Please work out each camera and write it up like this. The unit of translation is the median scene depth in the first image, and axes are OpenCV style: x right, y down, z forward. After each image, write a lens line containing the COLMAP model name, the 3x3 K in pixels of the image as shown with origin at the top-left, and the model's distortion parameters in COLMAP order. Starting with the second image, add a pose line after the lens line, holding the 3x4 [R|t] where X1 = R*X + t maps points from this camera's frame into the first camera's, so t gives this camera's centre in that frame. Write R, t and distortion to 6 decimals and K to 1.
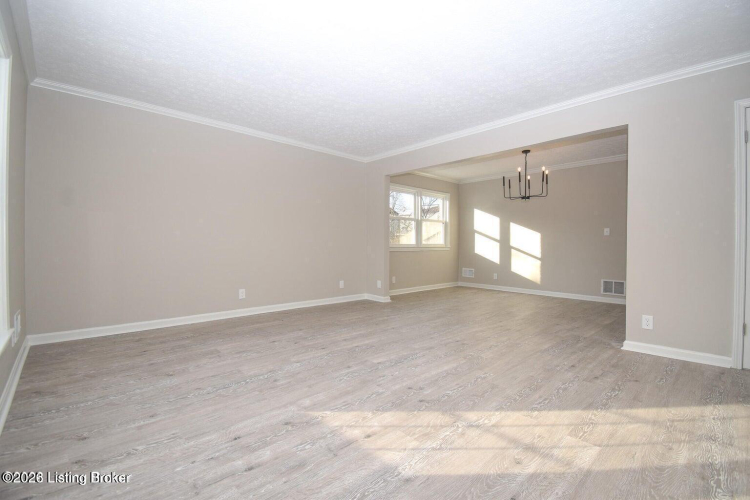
lens RADIAL K [[336.3, 0, 378.3], [0, 336.3, 248.1], [0, 0, 1]] dist [0.018864, -0.019474]
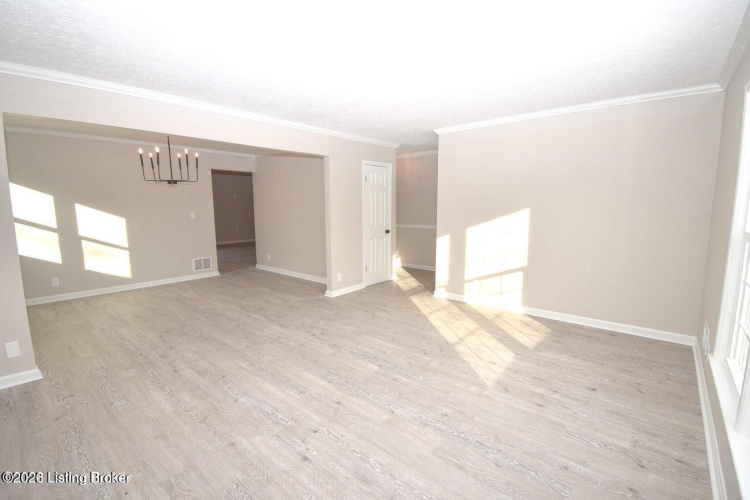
lens RADIAL K [[336.3, 0, 378.3], [0, 336.3, 248.1], [0, 0, 1]] dist [0.018864, -0.019474]
pose [[-0.122938, -0.137845, 0.982794, -1.040475], [0.010456, 0.990072, 0.140174, -0.195067], [-0.992359, 0.027509, -0.120276, 1.155011]]
